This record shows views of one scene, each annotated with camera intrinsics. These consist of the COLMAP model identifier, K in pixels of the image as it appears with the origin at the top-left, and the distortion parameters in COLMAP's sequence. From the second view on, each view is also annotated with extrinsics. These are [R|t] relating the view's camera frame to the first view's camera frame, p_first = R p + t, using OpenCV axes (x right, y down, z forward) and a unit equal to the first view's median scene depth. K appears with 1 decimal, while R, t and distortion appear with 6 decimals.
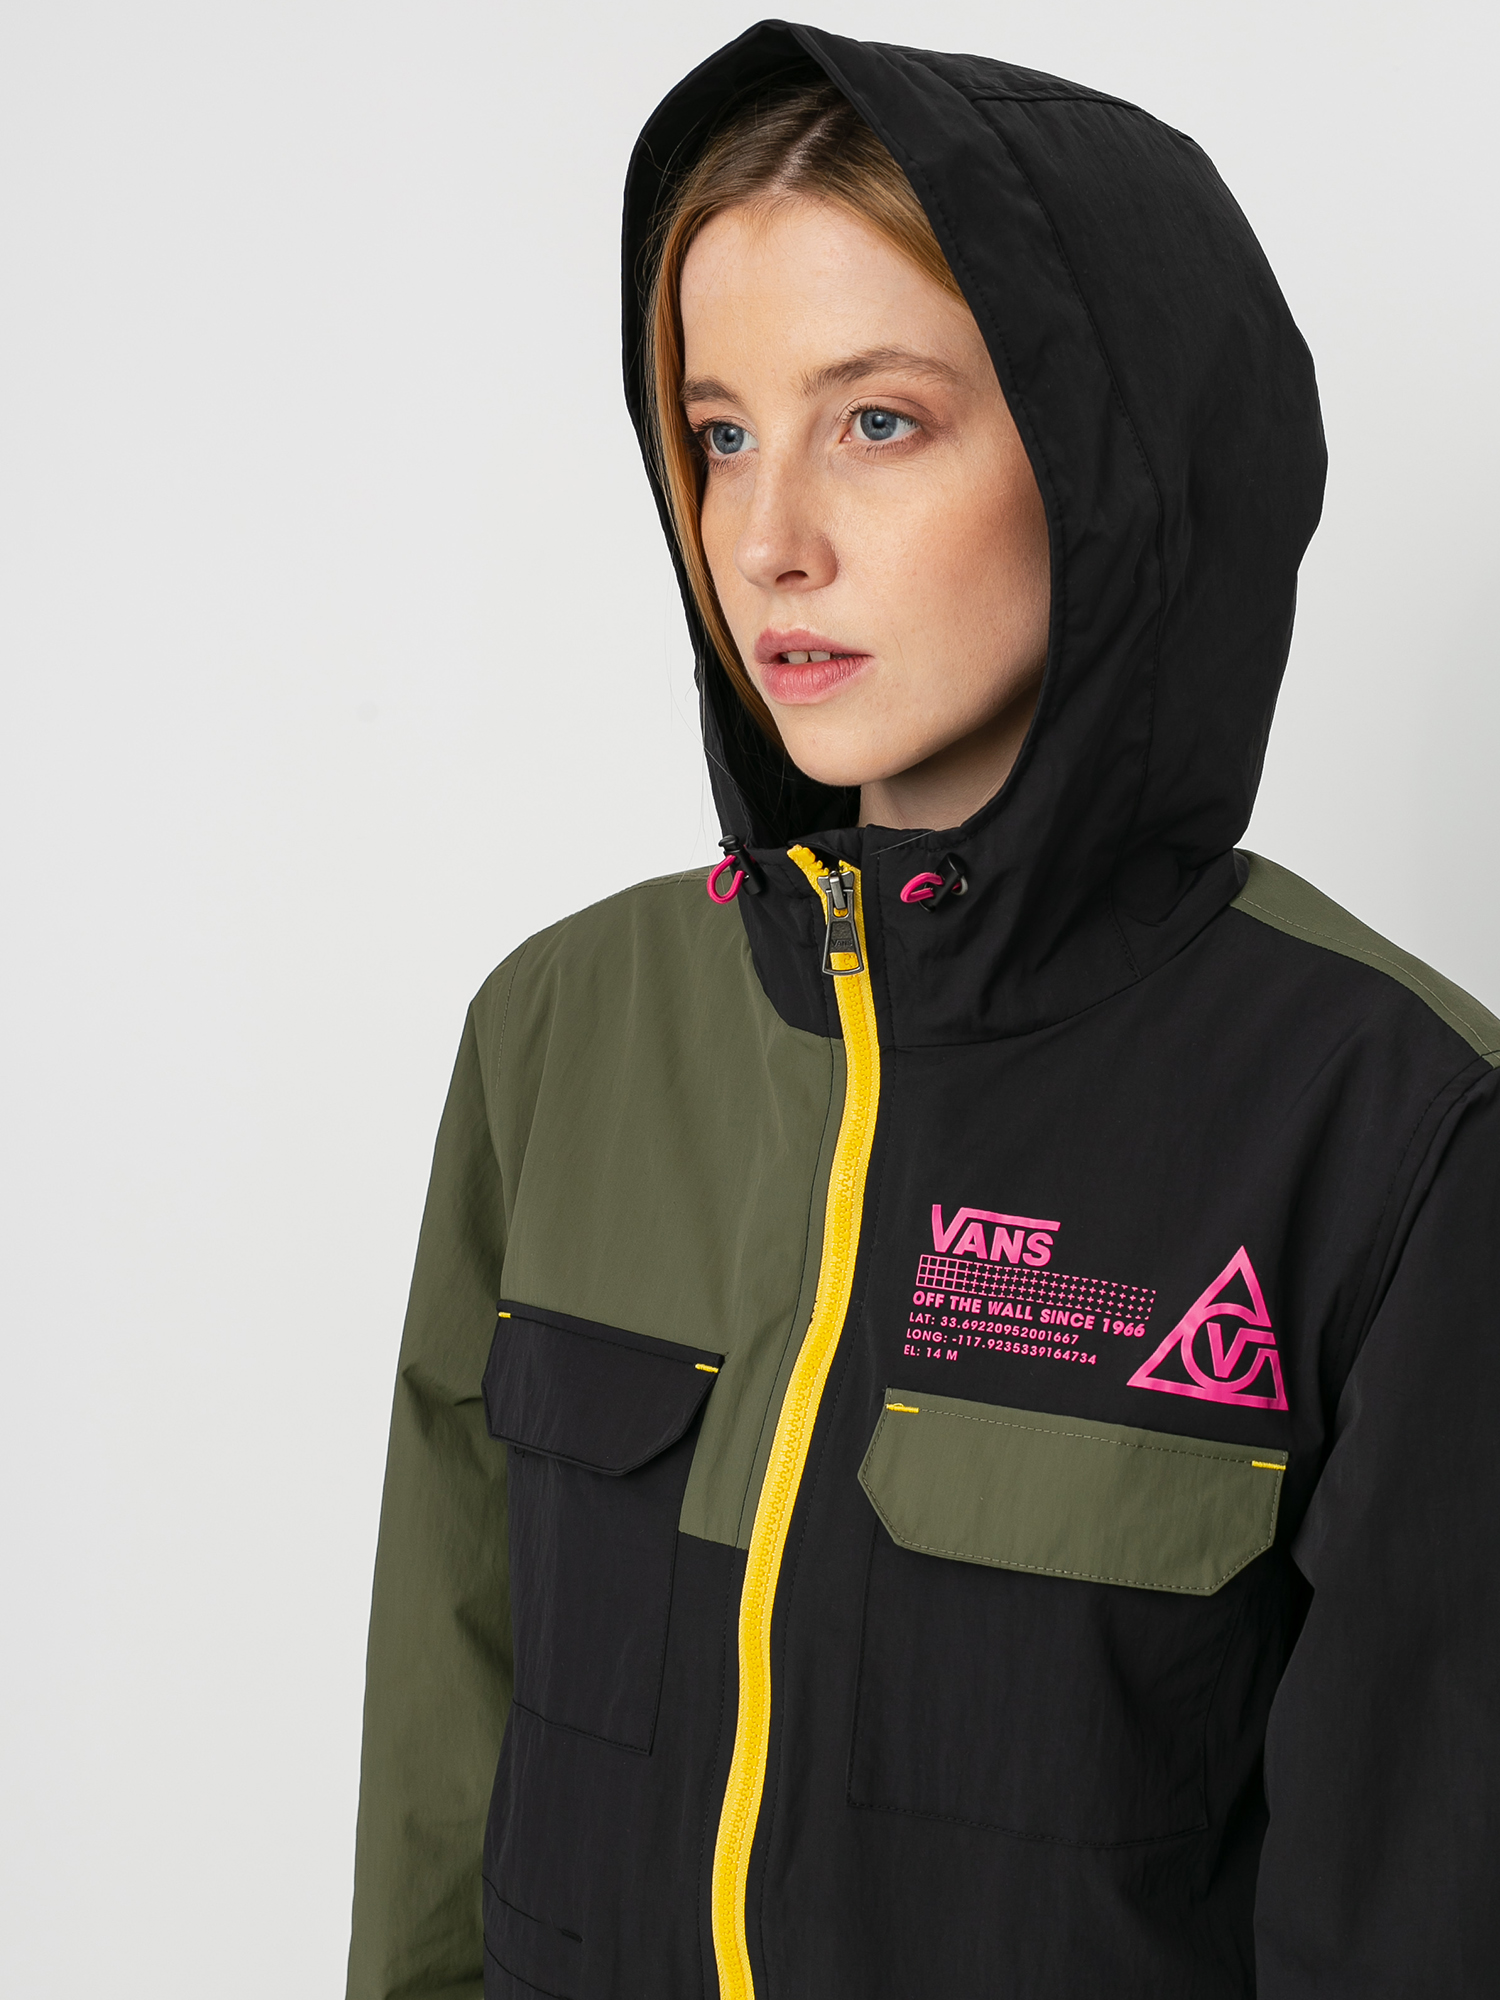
lens RADIAL K [[2818.4, 0, 750.6], [0, 2818.4, 1009.0], [0, 0, 1]] dist [-0.012247, 0.000000]
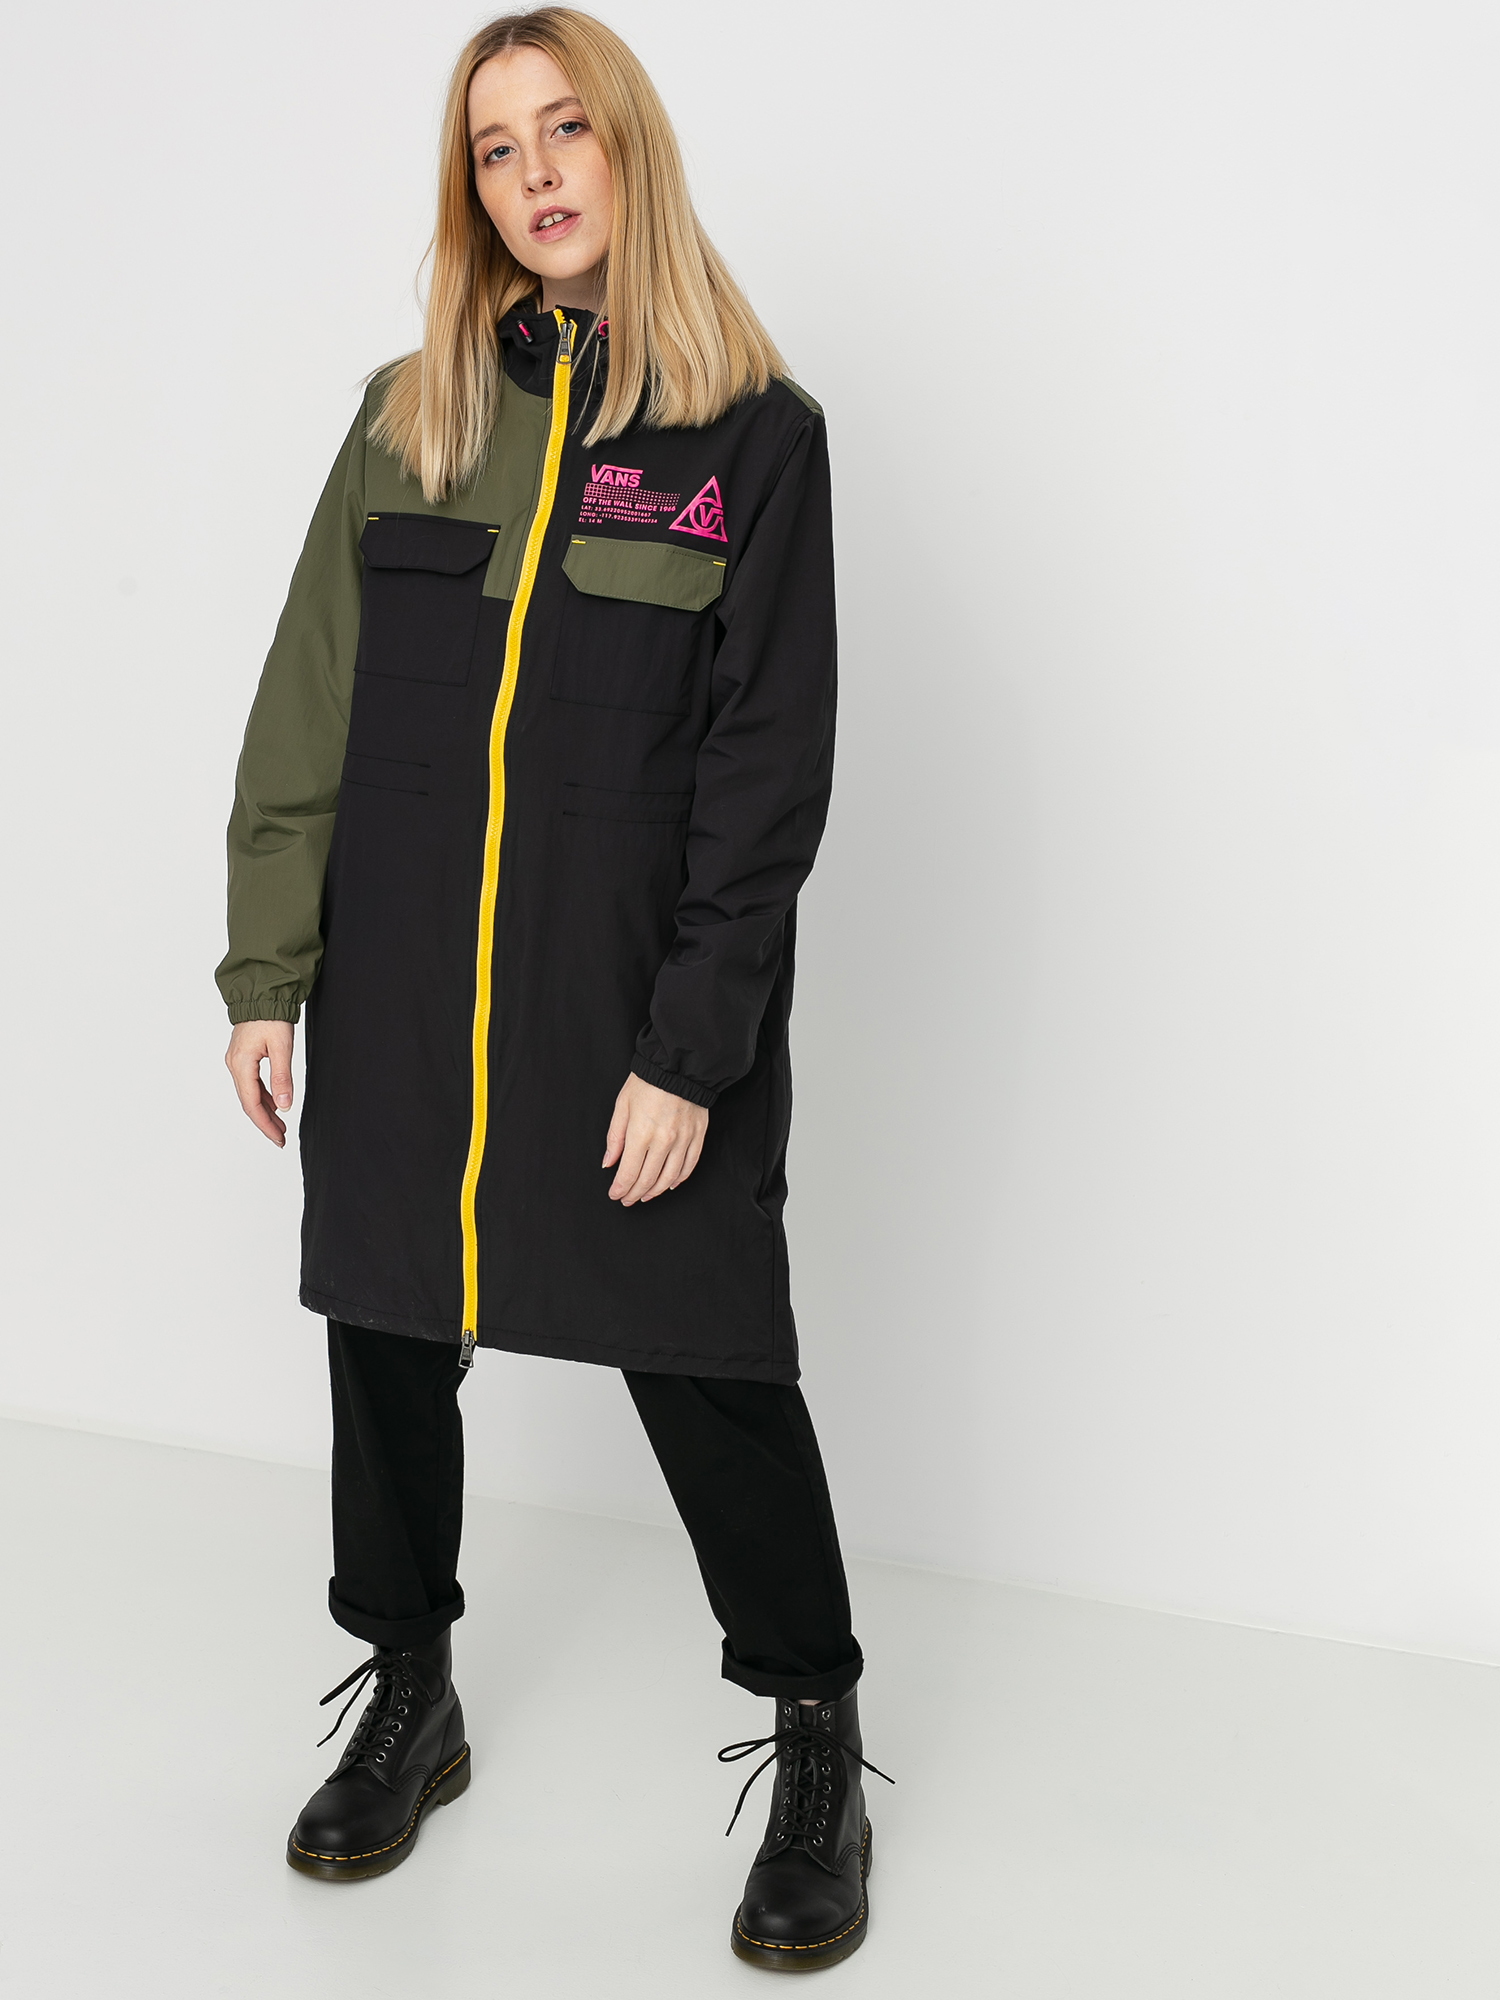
lens RADIAL K [[2818.4, 0, 770.7], [0, 2818.4, 996.2], [0, 0, 1]] dist [-0.012247, 0.000000]
pose [[0.972834, 0.005555, 0.231435, -0.374667], [-0.044881, 0.985270, 0.165011, 0.119513], [-0.227110, -0.170915, 0.958754, -1.603603]]
